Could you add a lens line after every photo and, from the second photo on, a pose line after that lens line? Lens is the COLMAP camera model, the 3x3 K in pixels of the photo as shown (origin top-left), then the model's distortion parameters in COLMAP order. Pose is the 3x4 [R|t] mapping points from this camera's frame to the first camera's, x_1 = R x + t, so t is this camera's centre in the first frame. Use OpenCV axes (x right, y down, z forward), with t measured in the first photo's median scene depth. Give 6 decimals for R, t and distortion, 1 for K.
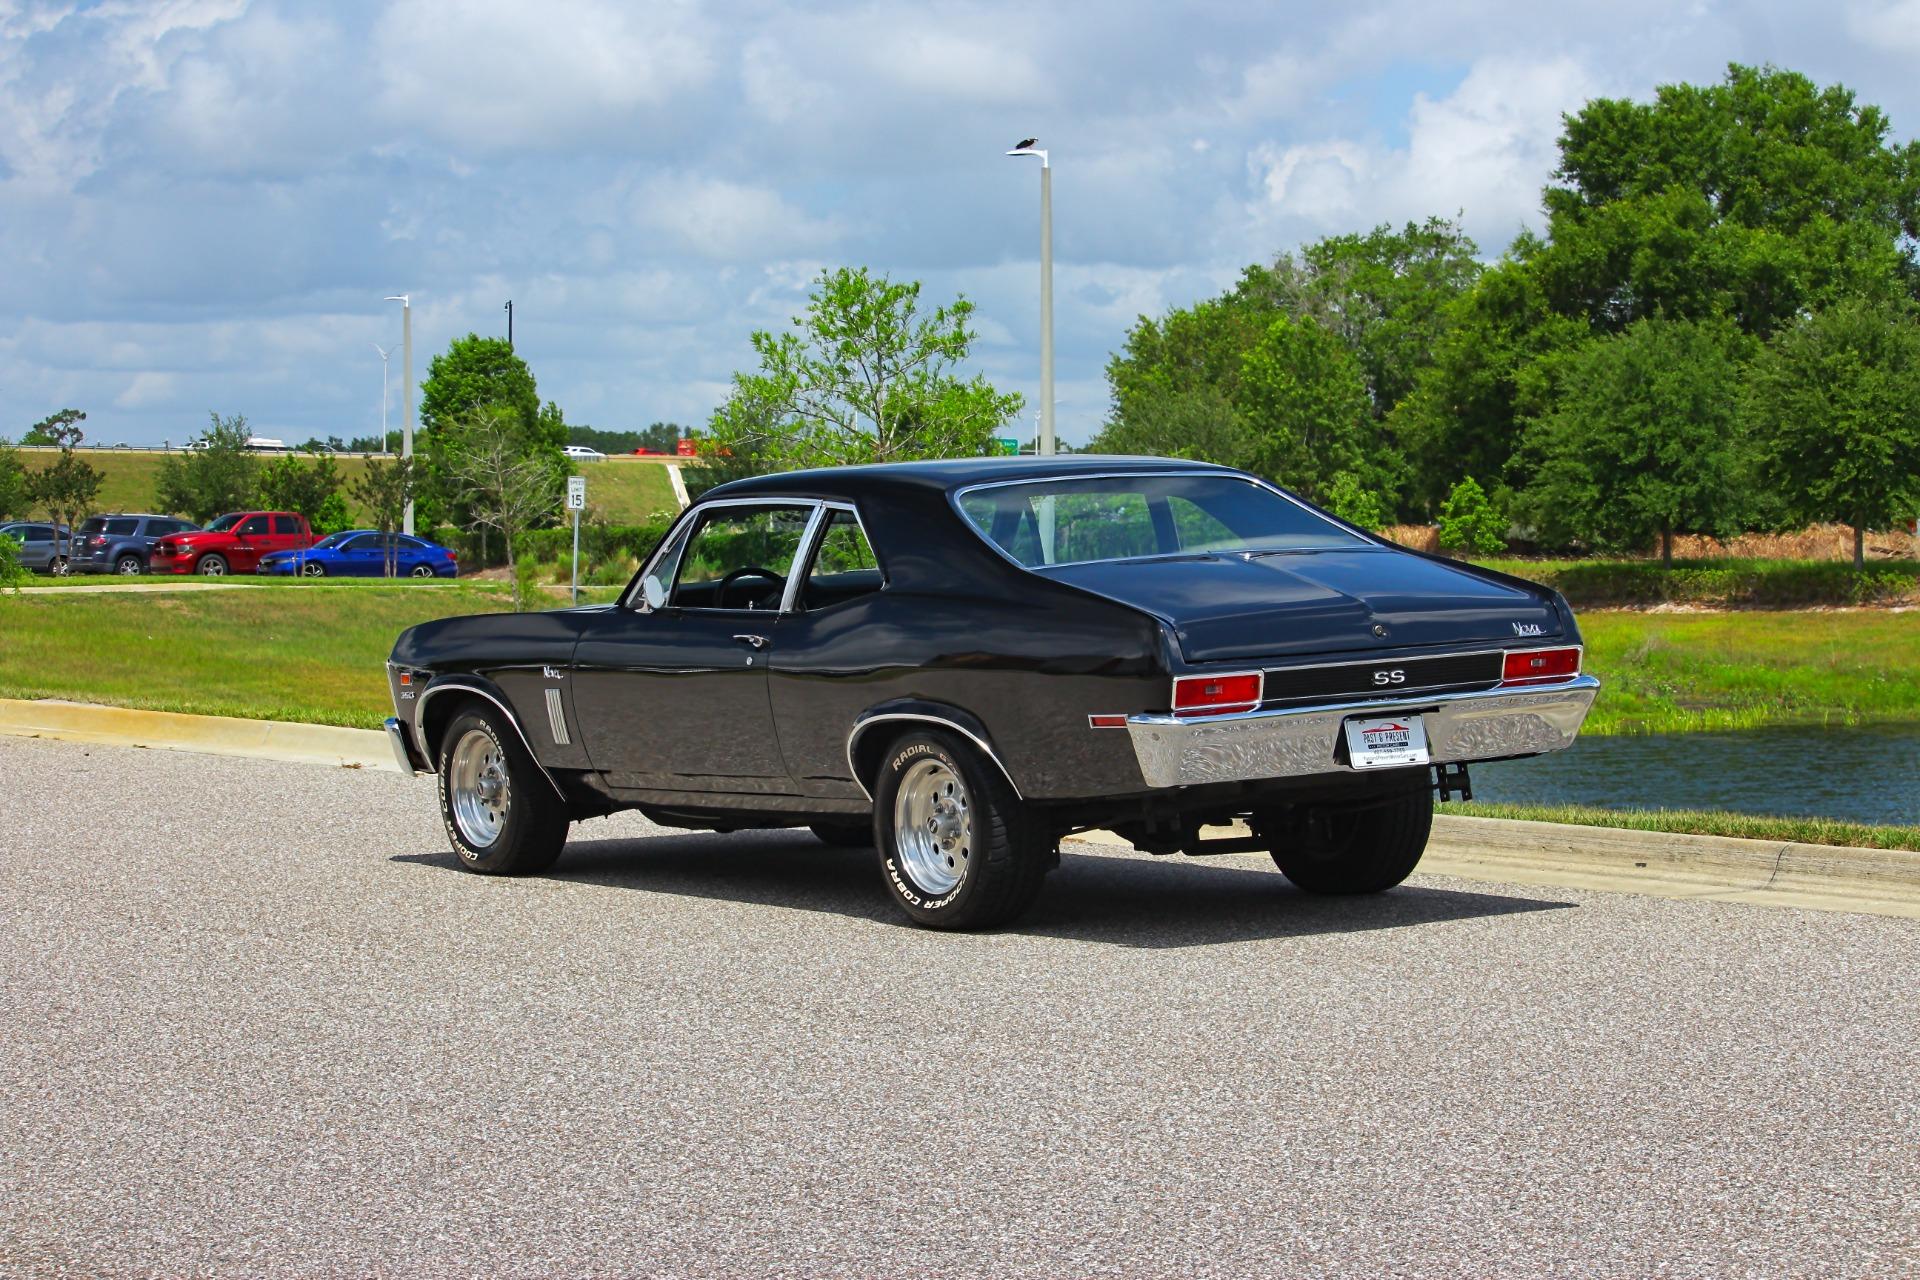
lens RADIAL K [[5160.0, 0, 958.6], [0, 5160.0, 678.3], [0, 0, 1]] dist [-0.418097, -0.349707]
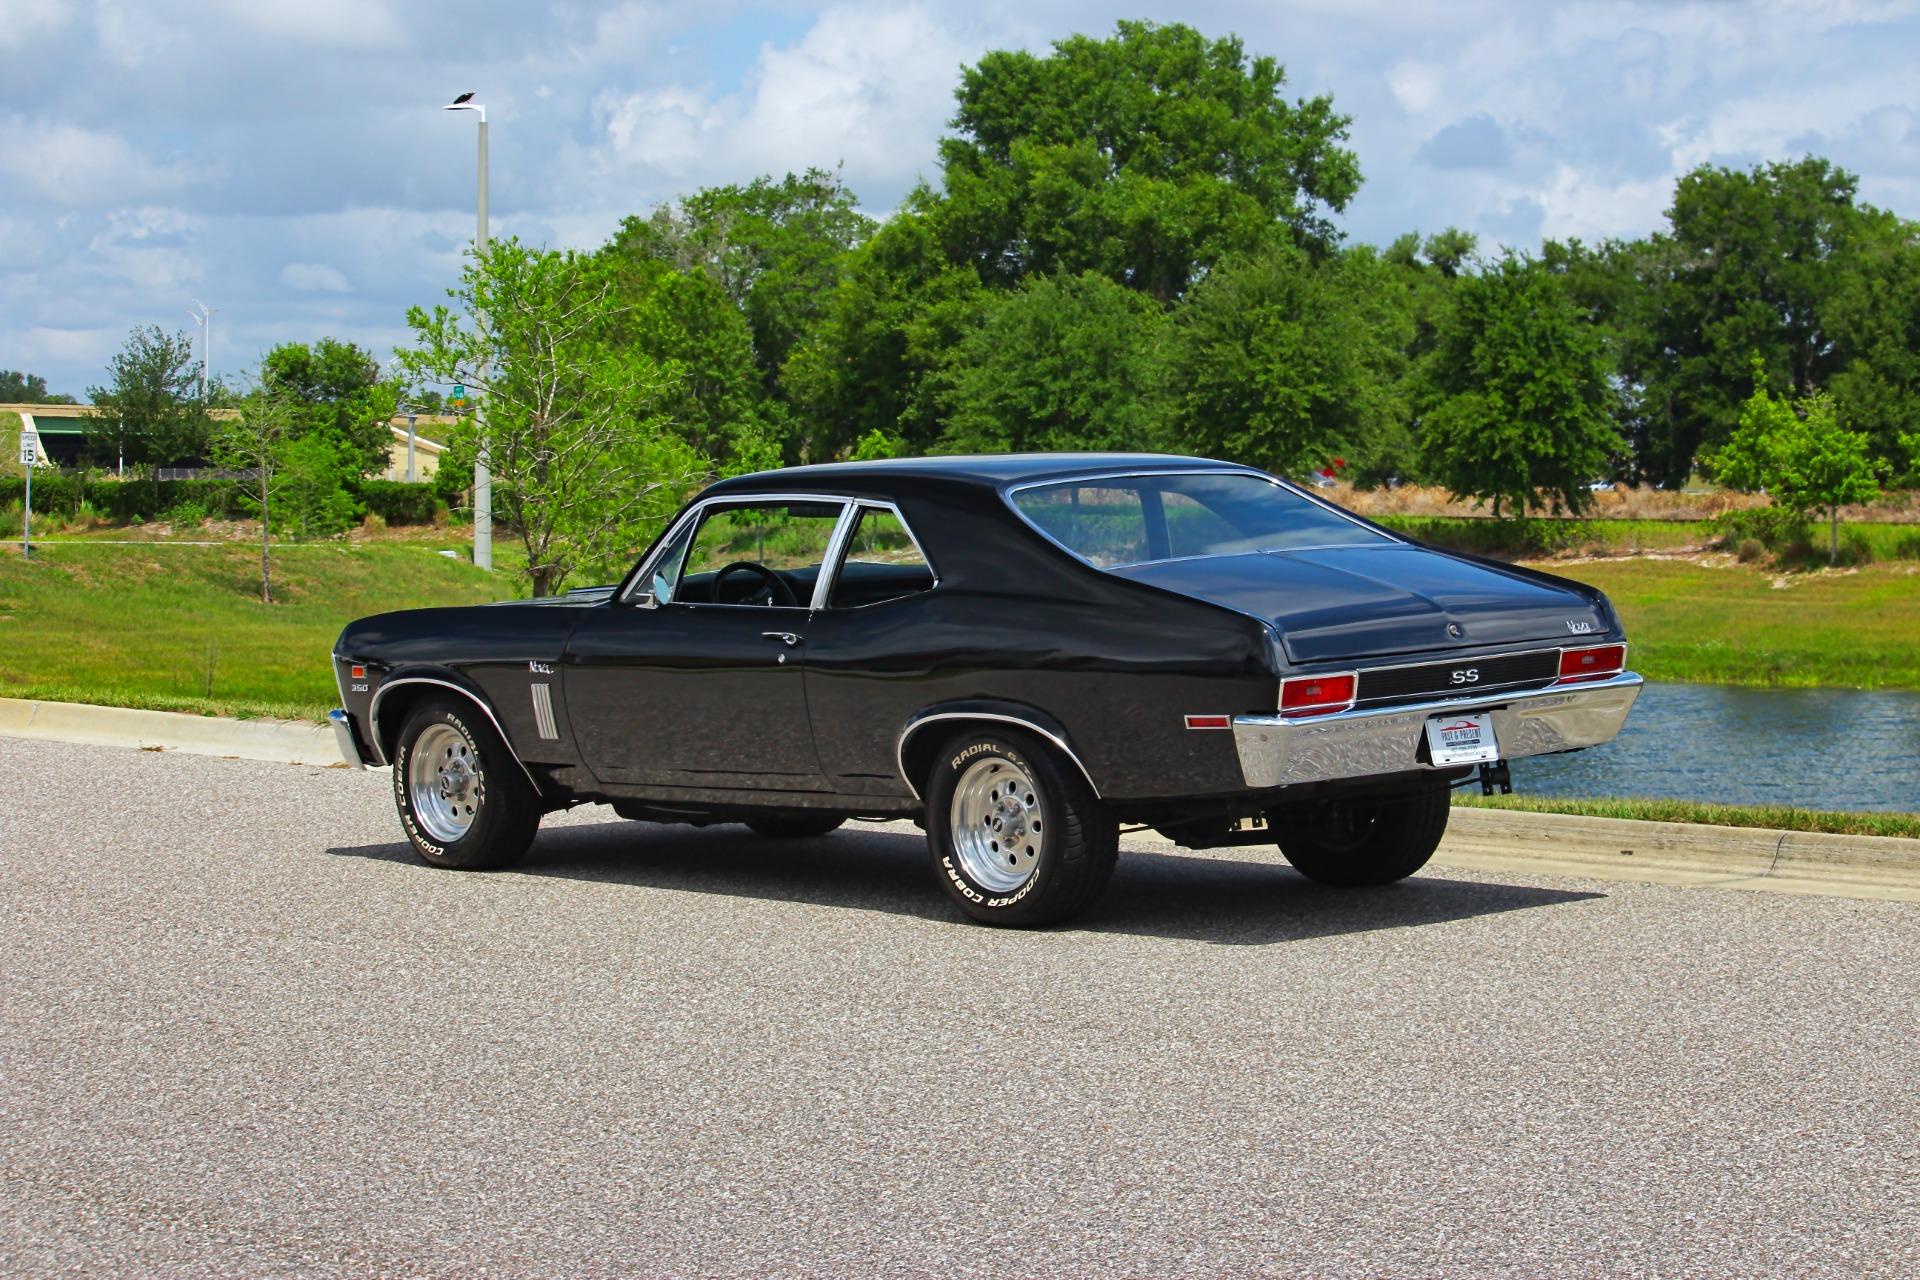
lens RADIAL K [[5178.4, 0, 961.5], [0, 5178.4, 541.9], [0, 0, 1]] dist [-0.426511, 0.160041]
pose [[0.988981, 0.000718, 0.148043, -0.146902], [0.001518, 0.999887, -0.014988, -0.010277], [-0.148037, 0.015048, 0.988867, 0.003717]]
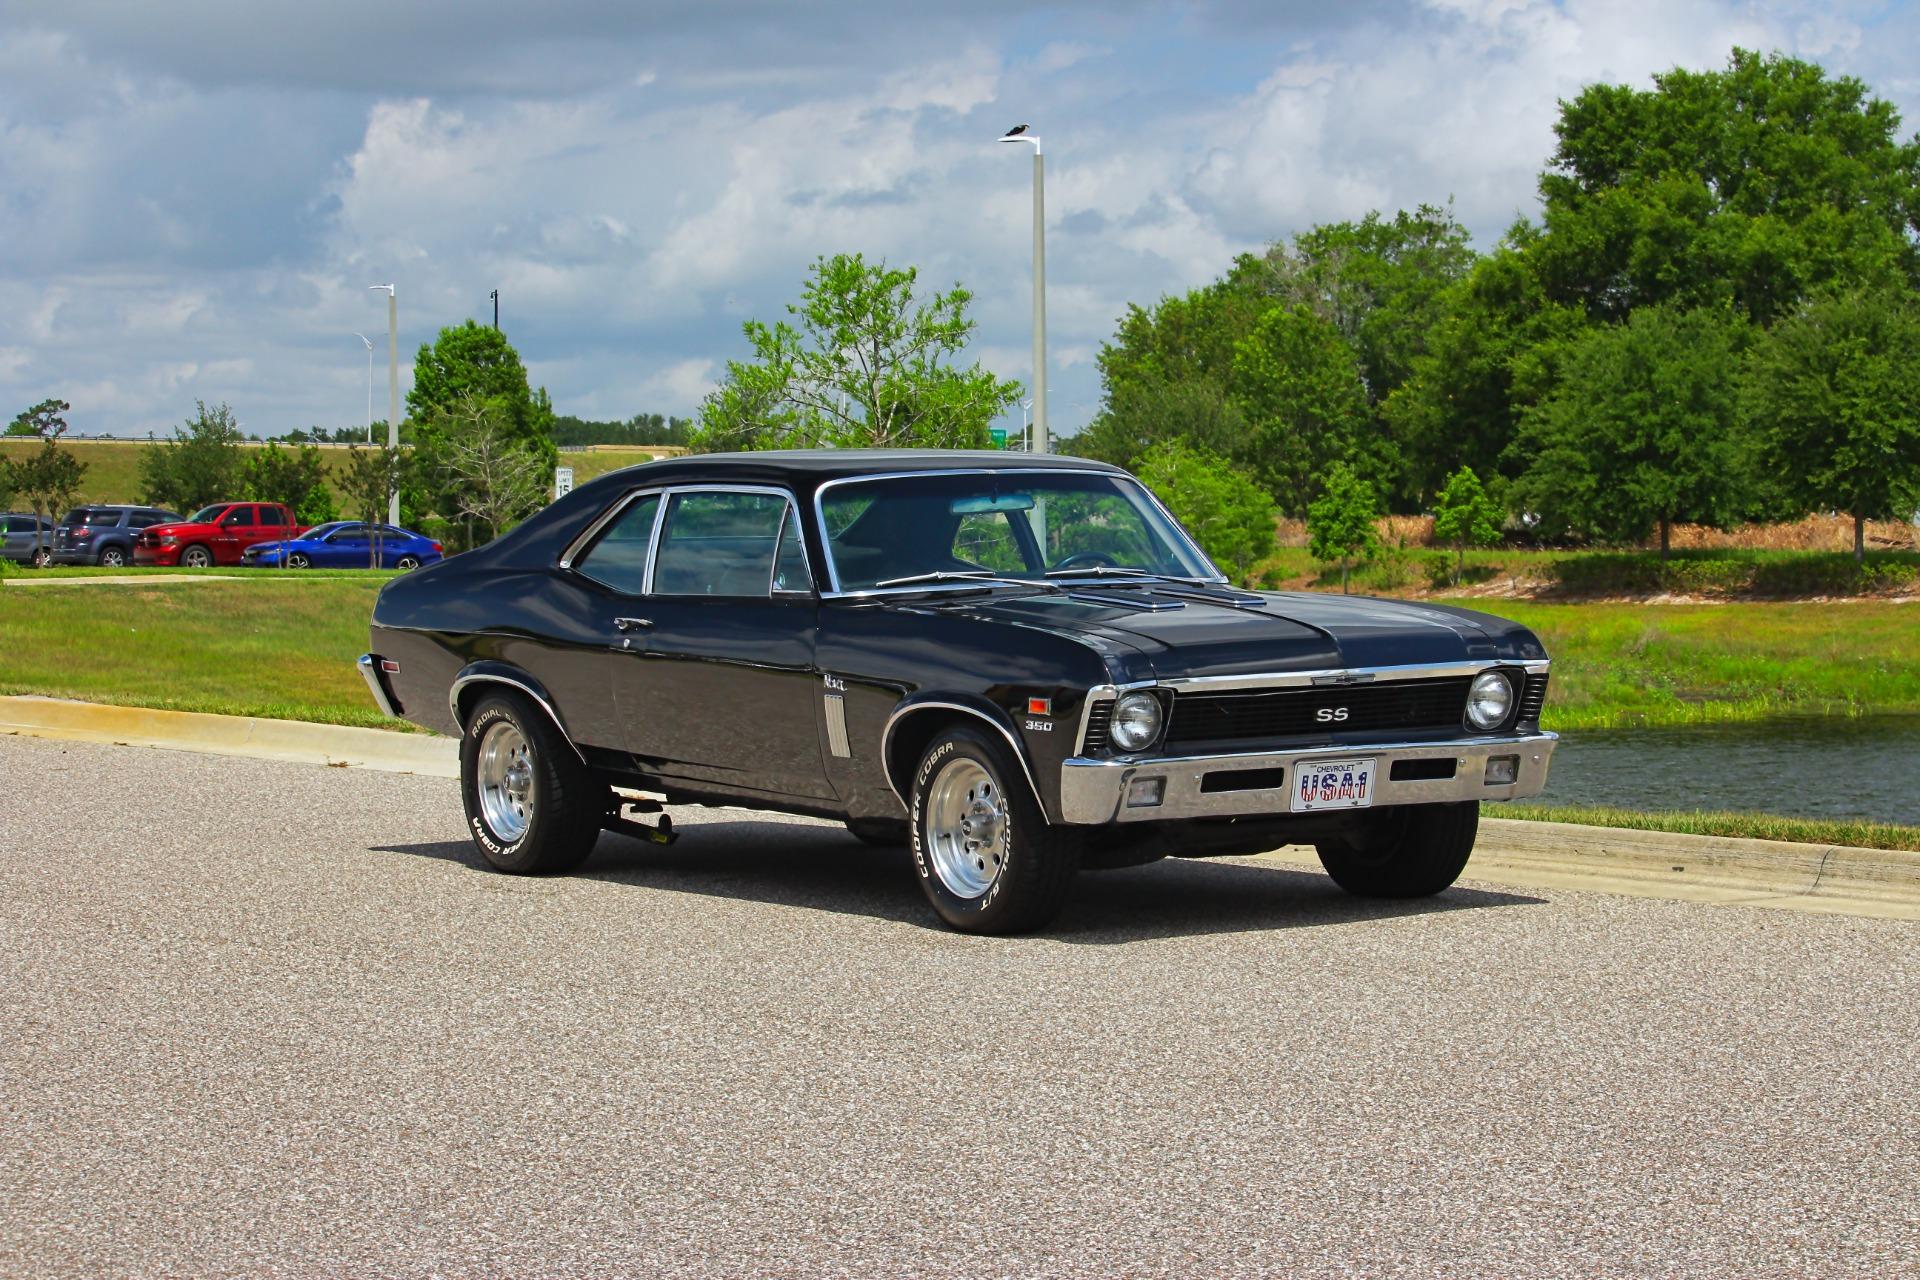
lens RADIAL K [[5169.8, 0, 991.6], [0, 5169.8, 633.8], [0, 0, 1]] dist [-0.415535, -0.553324]
pose [[0.999958, -0.000745, 0.009109, -0.004524], [0.000807, 0.999976, -0.006836, -0.001296], [-0.009104, 0.006843, 0.999935, 0.035695]]
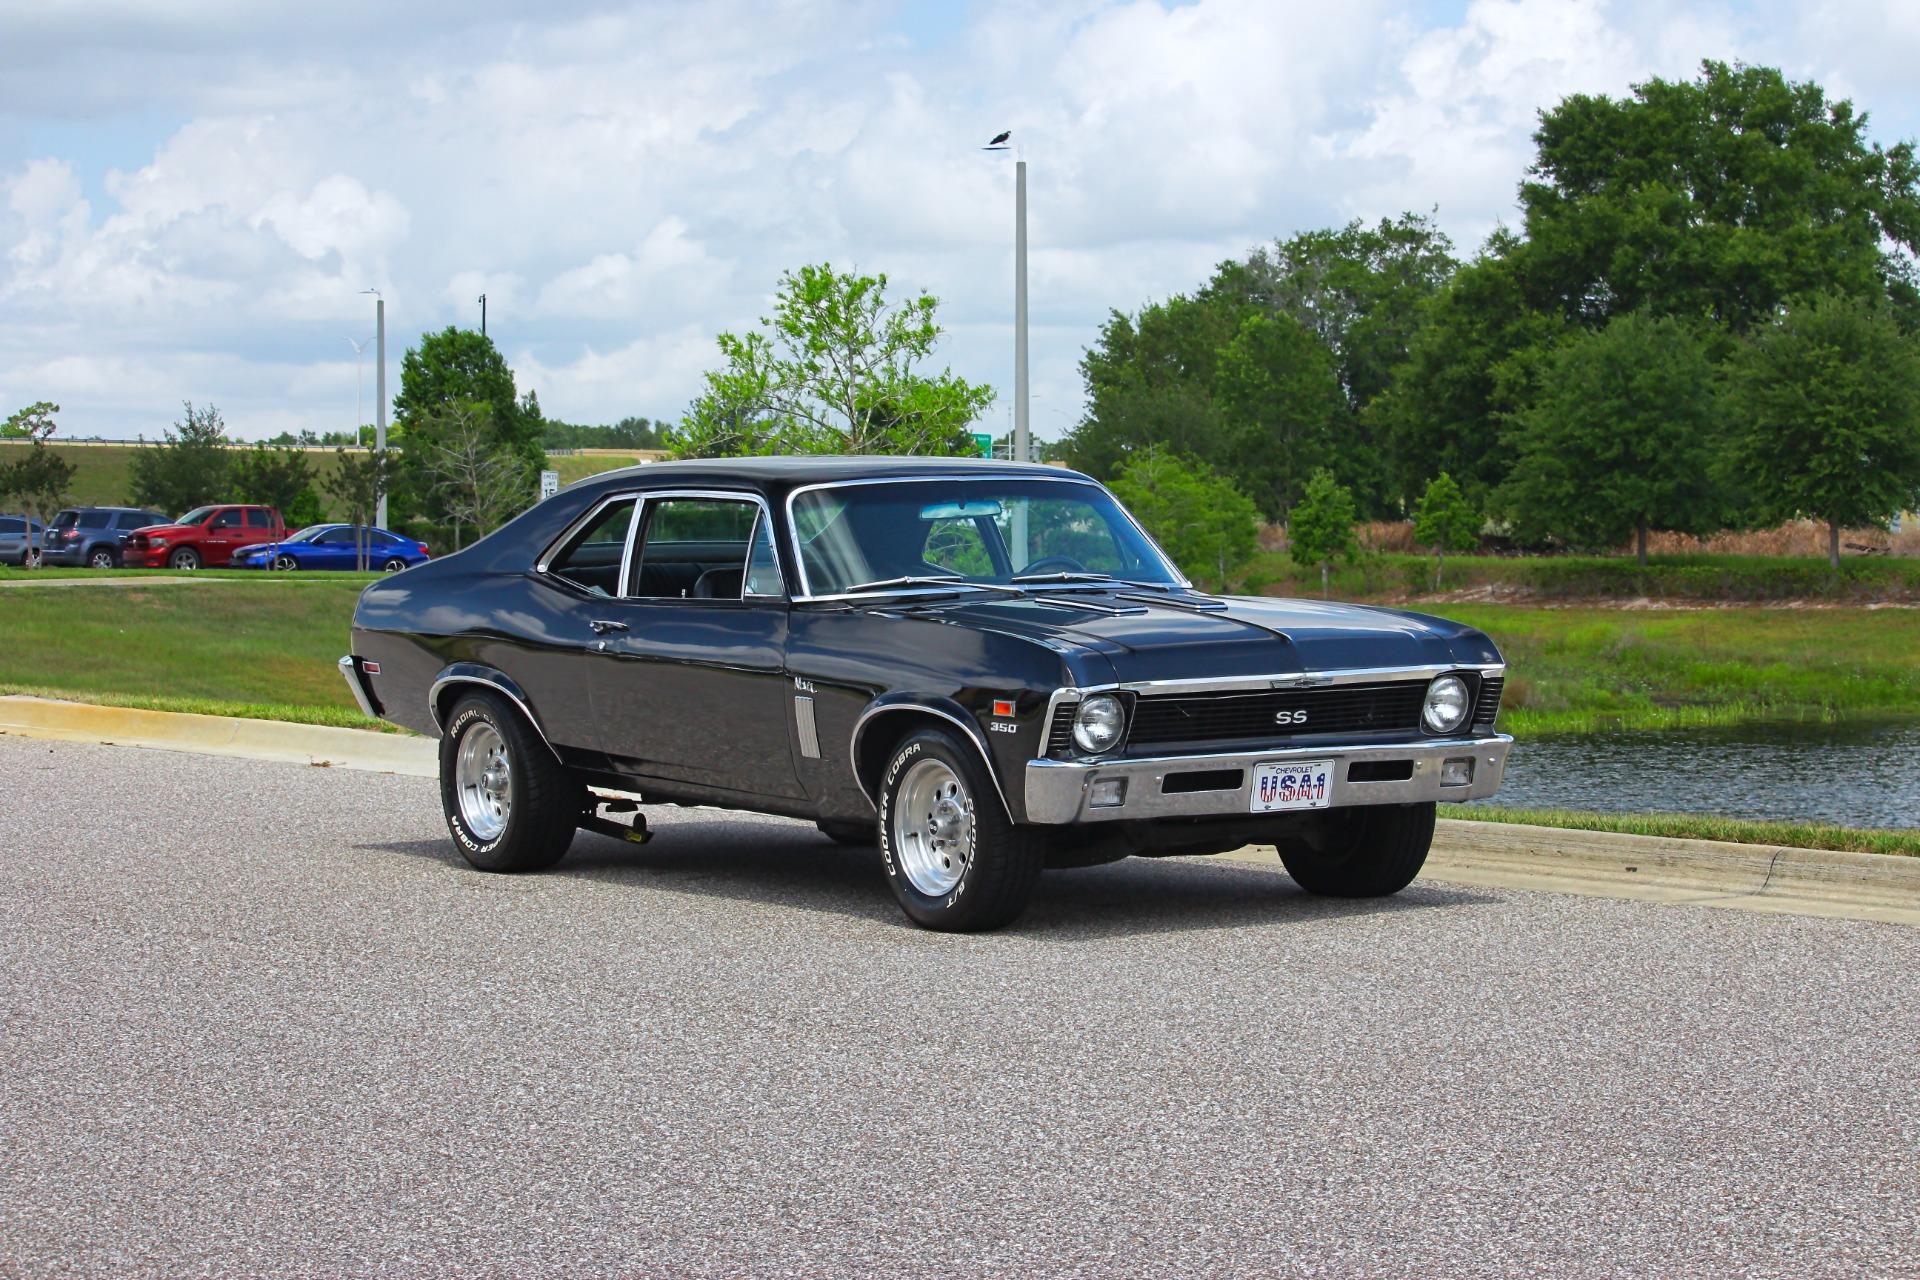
lens RADIAL K [[5149.2, 0, 961.1], [0, 5149.2, 639.4], [0, 0, 1]] dist [-0.426238, -0.302105]
pose [[0.999981, 0.001845, 0.005868, -0.001142], [-0.001807, 0.999978, -0.006424, -0.001158], [-0.005880, 0.006414, 0.999962, 0.020037]]
